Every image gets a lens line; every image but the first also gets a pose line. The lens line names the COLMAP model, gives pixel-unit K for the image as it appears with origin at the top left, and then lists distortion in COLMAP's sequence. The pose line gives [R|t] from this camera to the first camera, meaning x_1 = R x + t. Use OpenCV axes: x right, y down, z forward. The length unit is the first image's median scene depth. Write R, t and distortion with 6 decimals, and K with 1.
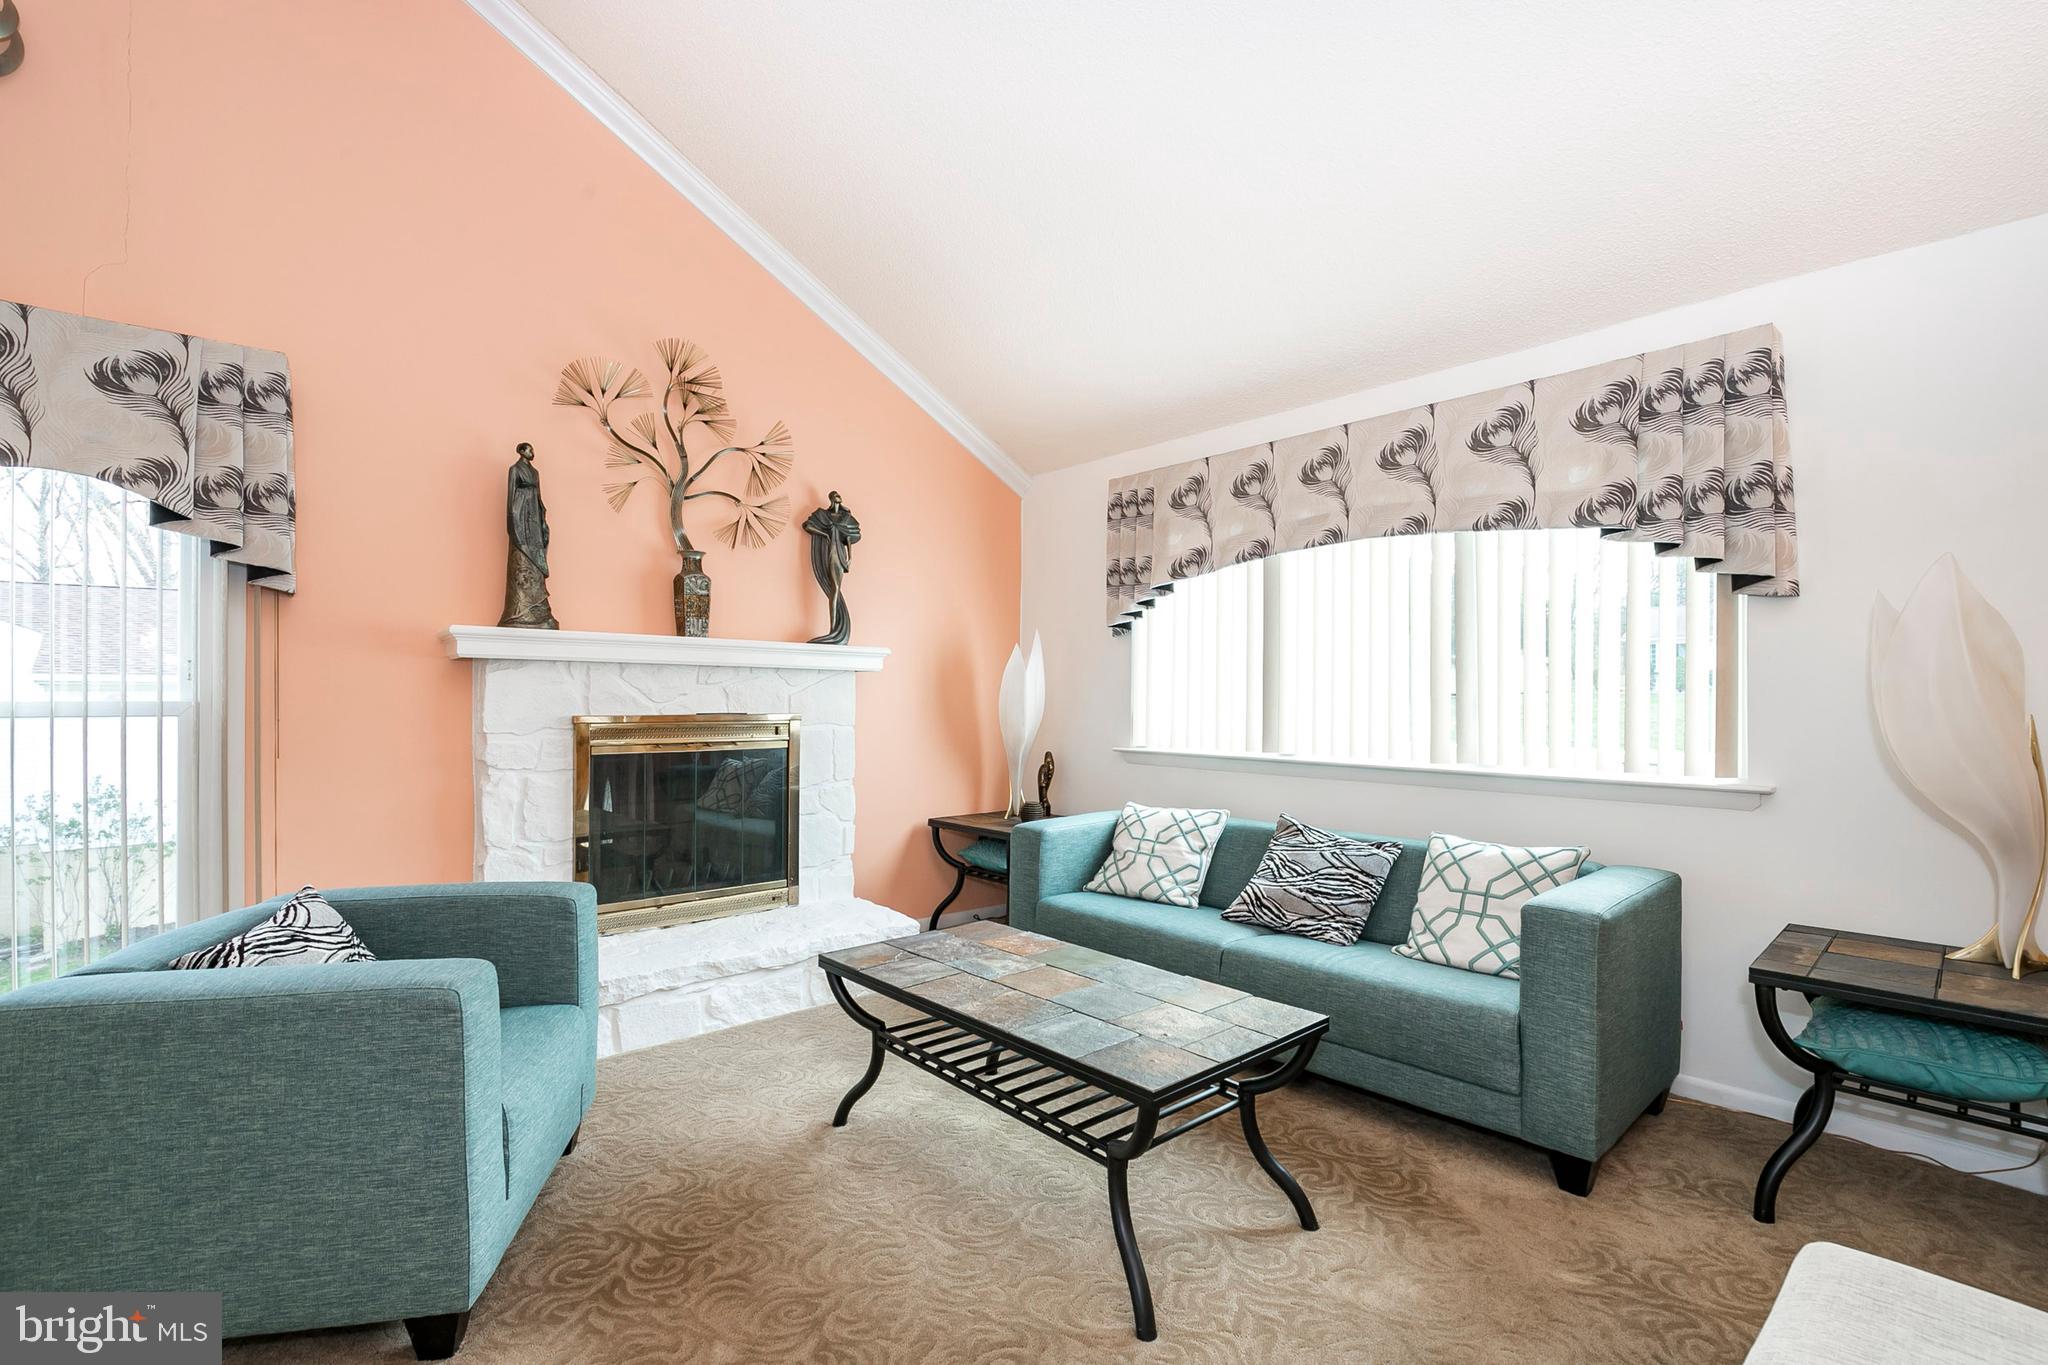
lens RADIAL K [[930.7, 0, 1025.7], [0, 930.7, 696.9], [0, 0, 1]] dist [-0.014727, 0.002491]
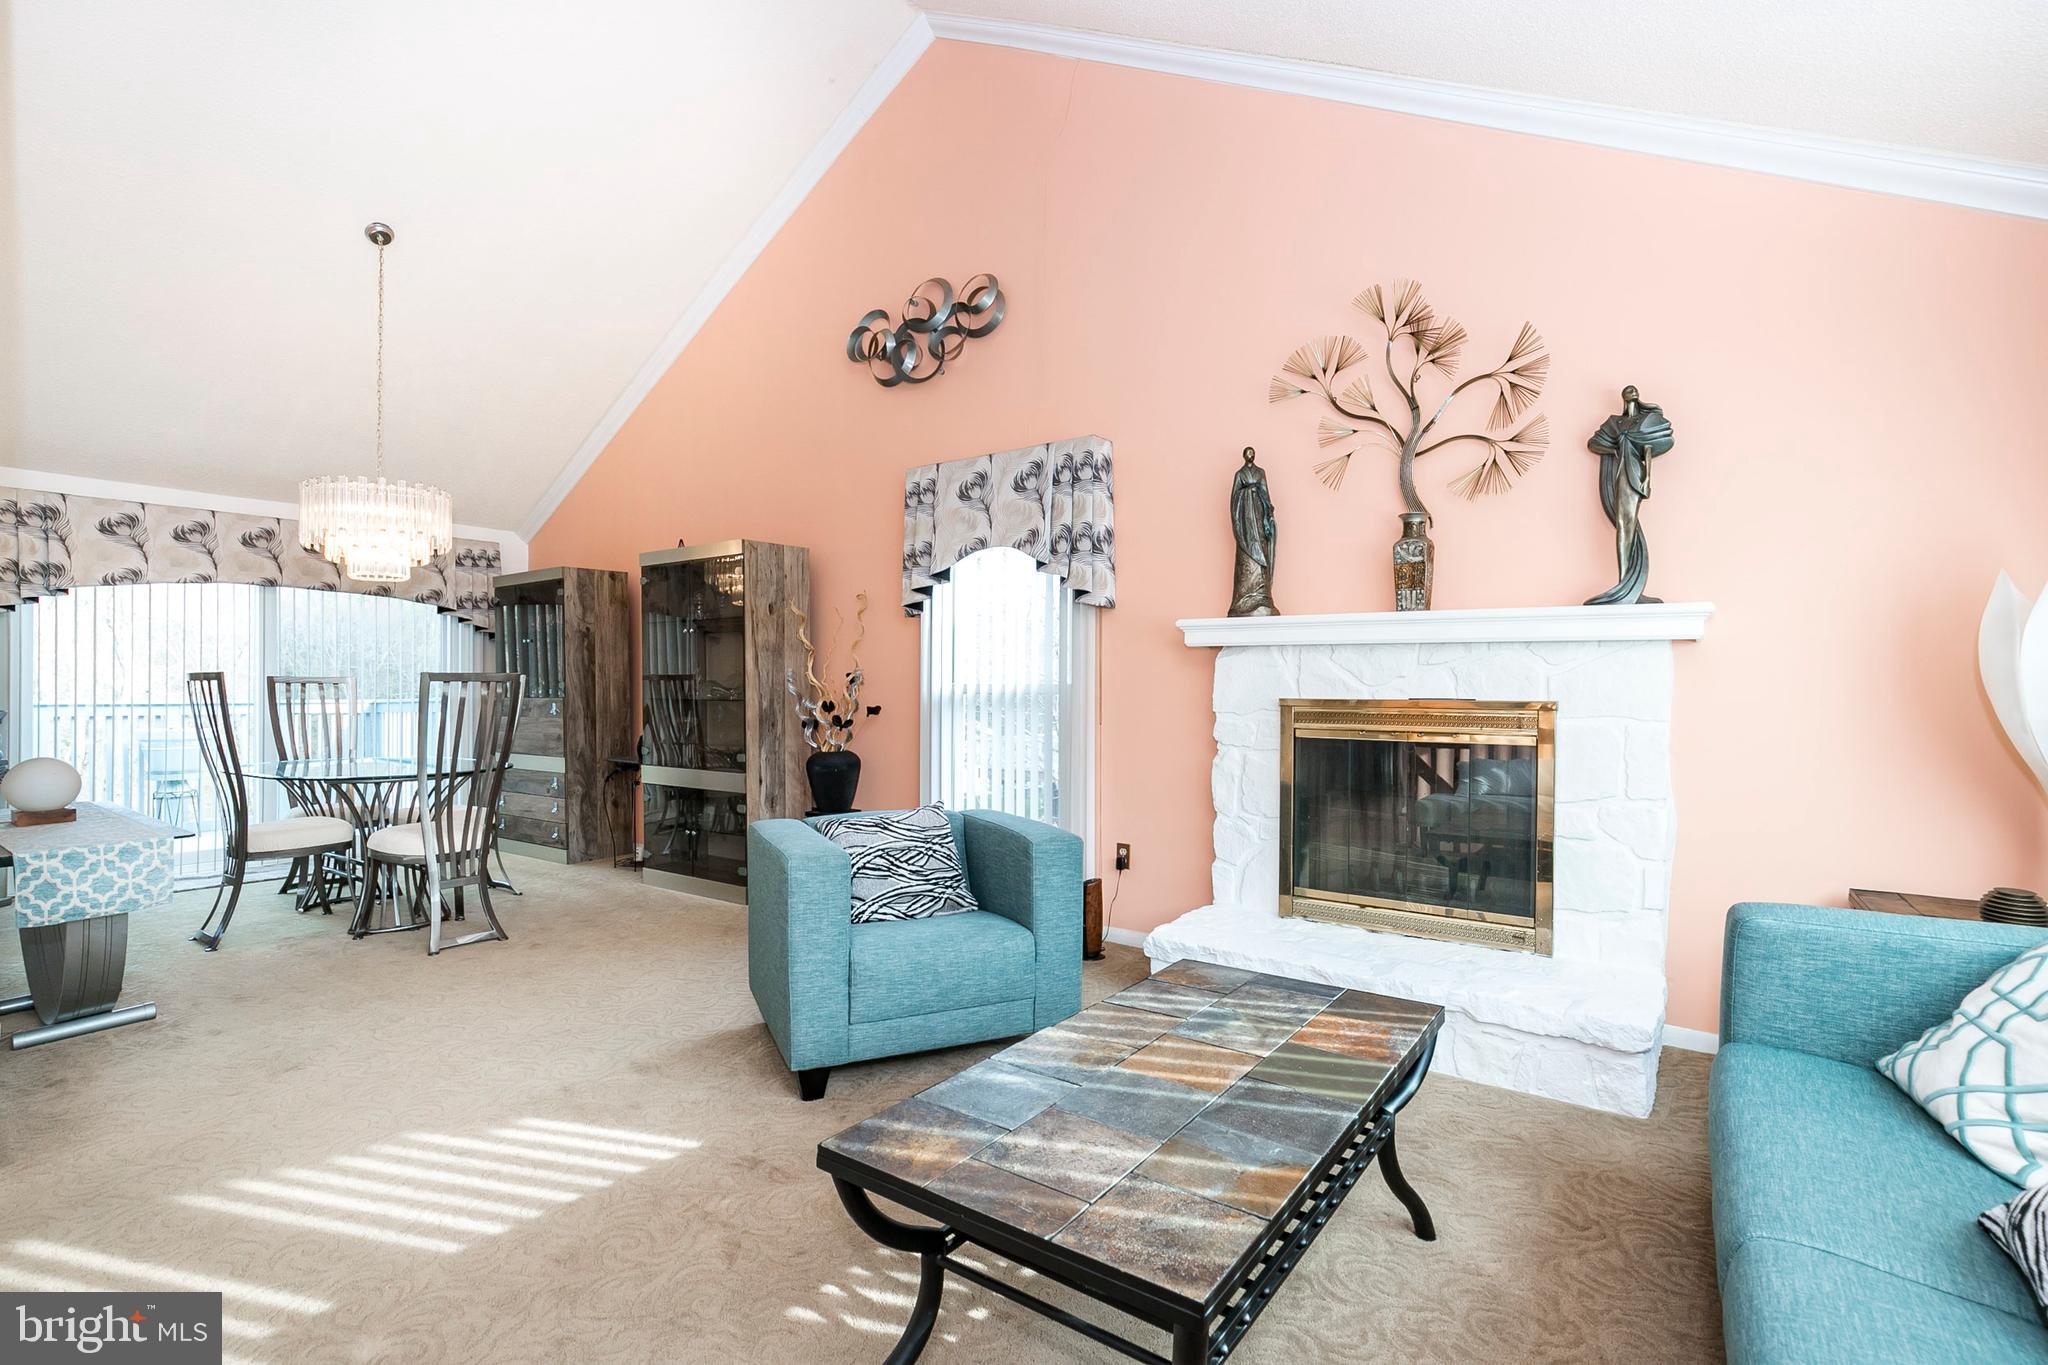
lens RADIAL K [[930.7, 0, 1004.9], [0, 930.7, 679.1], [0, 0, 1]] dist [-0.014727, 0.002491]
pose [[0.207295, -0.004767, -0.978267, 0.435168], [-0.000170, 0.999988, -0.004909, 0.004109], [0.978279, 0.001184, 0.207291, 0.457843]]
